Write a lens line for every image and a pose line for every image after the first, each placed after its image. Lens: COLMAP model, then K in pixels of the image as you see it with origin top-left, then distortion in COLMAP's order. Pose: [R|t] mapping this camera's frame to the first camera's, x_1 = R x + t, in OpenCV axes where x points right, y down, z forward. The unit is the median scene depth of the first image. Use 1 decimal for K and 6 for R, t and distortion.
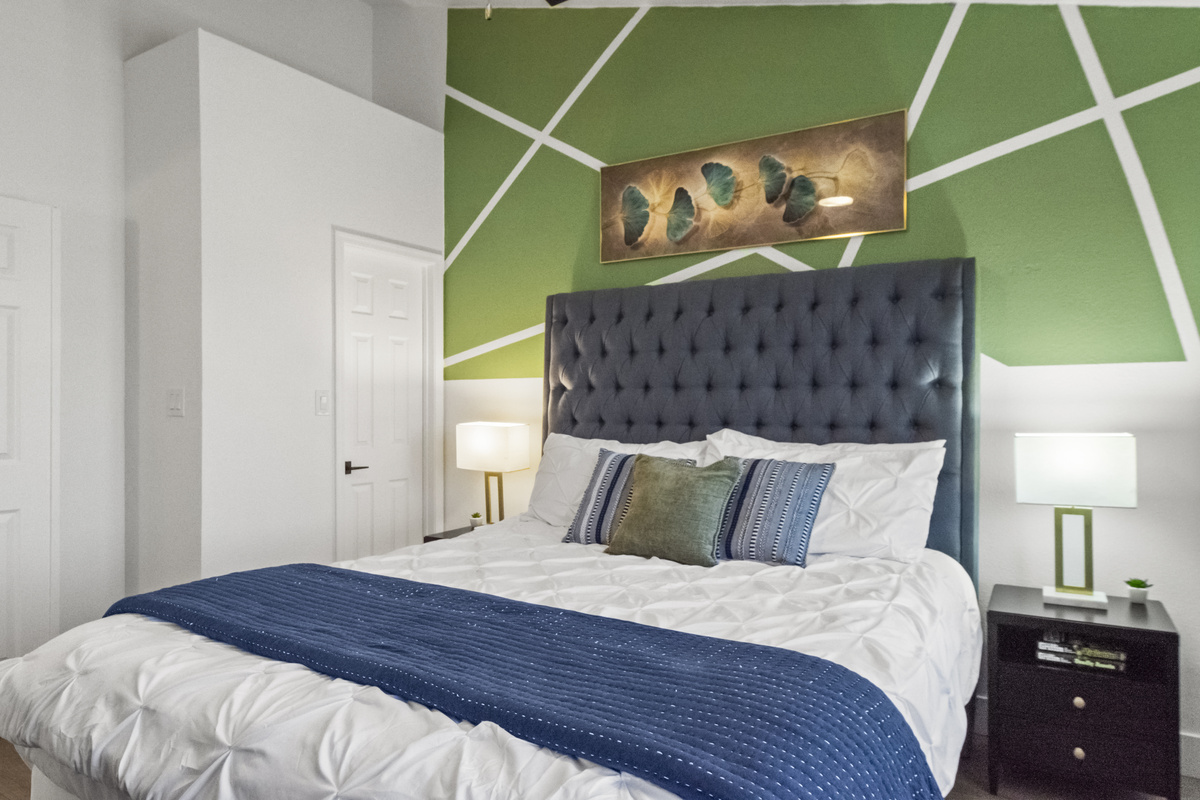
lens RADIAL K [[728.0, 0, 603.8], [0, 728.0, 405.4], [0, 0, 1]] dist [0.005132, -0.001937]
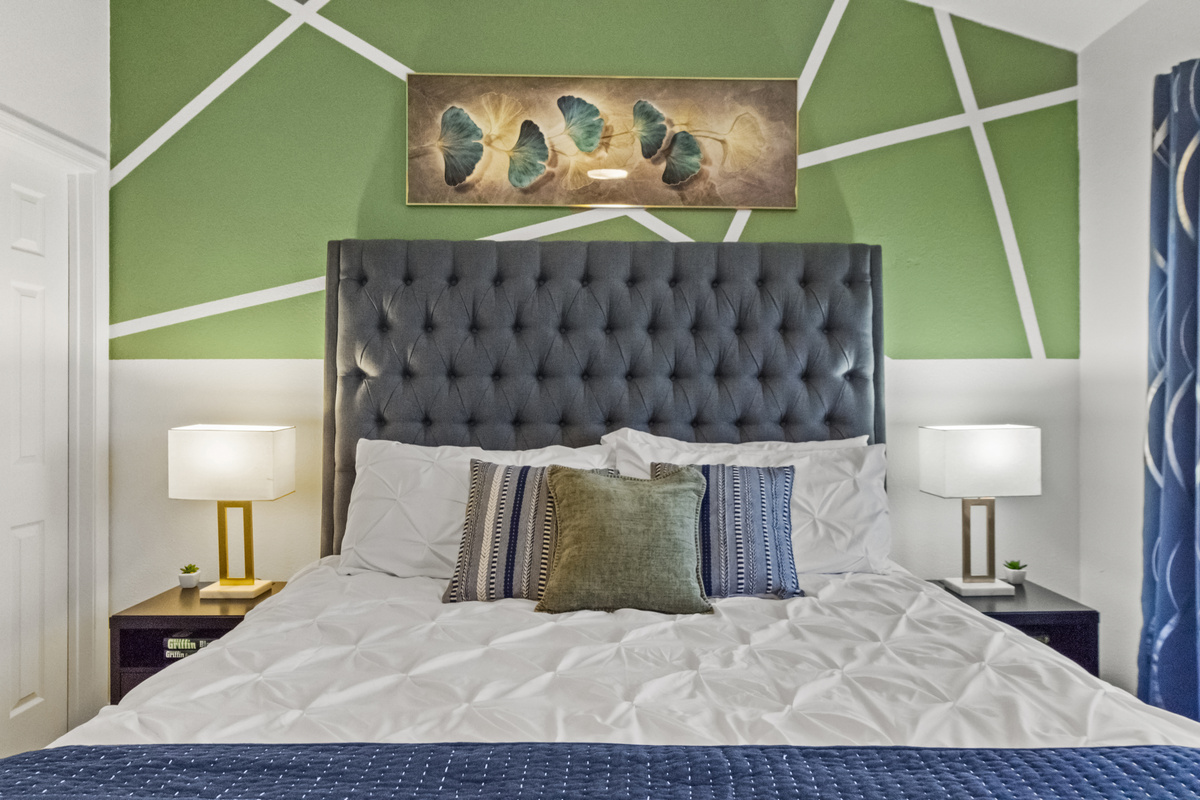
lens RADIAL K [[728.0, 0, 606.4], [0, 728.0, 398.5], [0, 0, 1]] dist [0.005132, -0.001937]
pose [[0.844373, 0.000292, 0.535756, -0.259484], [0.000921, 0.999998, -0.001996, 0.001338], [-0.535756, 0.002179, 0.844370, 0.315024]]
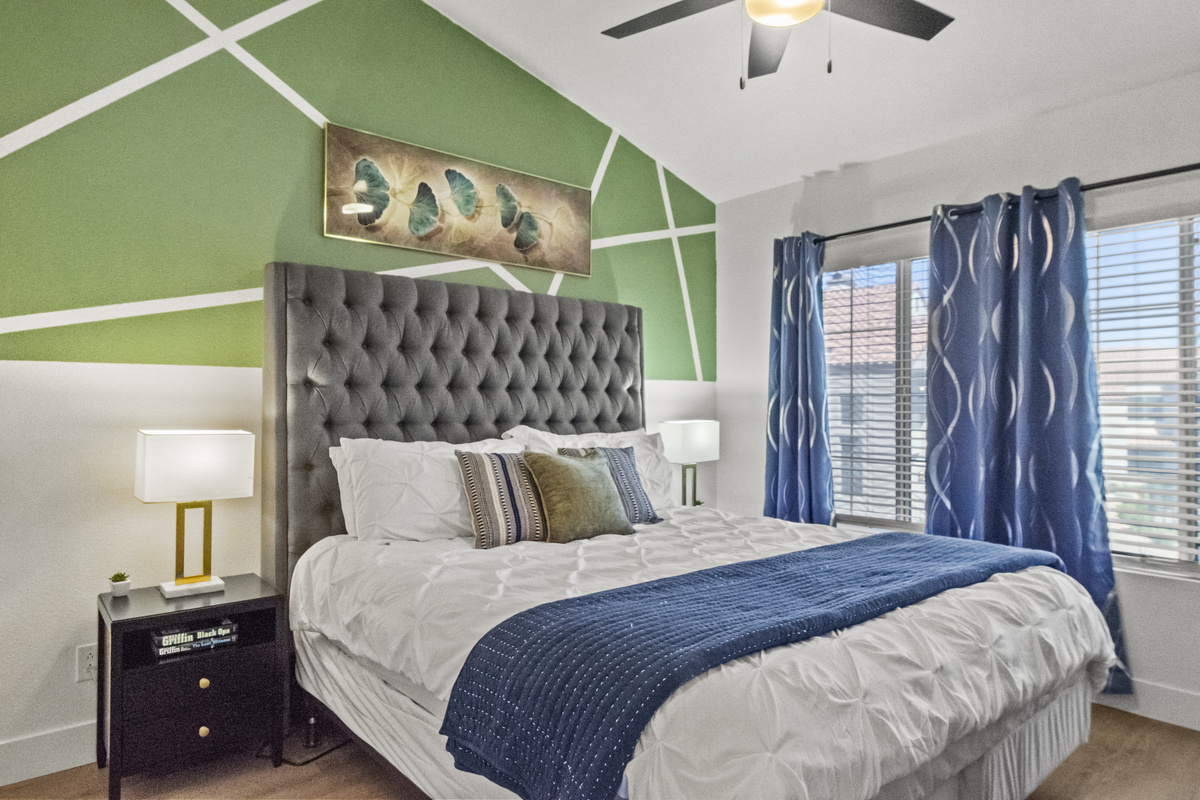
lens RADIAL K [[728.0, 0, 596.2], [0, 728.0, 407.5], [0, 0, 1]] dist [0.005132, -0.001937]
pose [[0.318833, -0.003102, 0.947806, -0.801785], [0.000262, 0.999995, 0.003184, 0.000520], [-0.947811, -0.000767, 0.318833, 0.498540]]
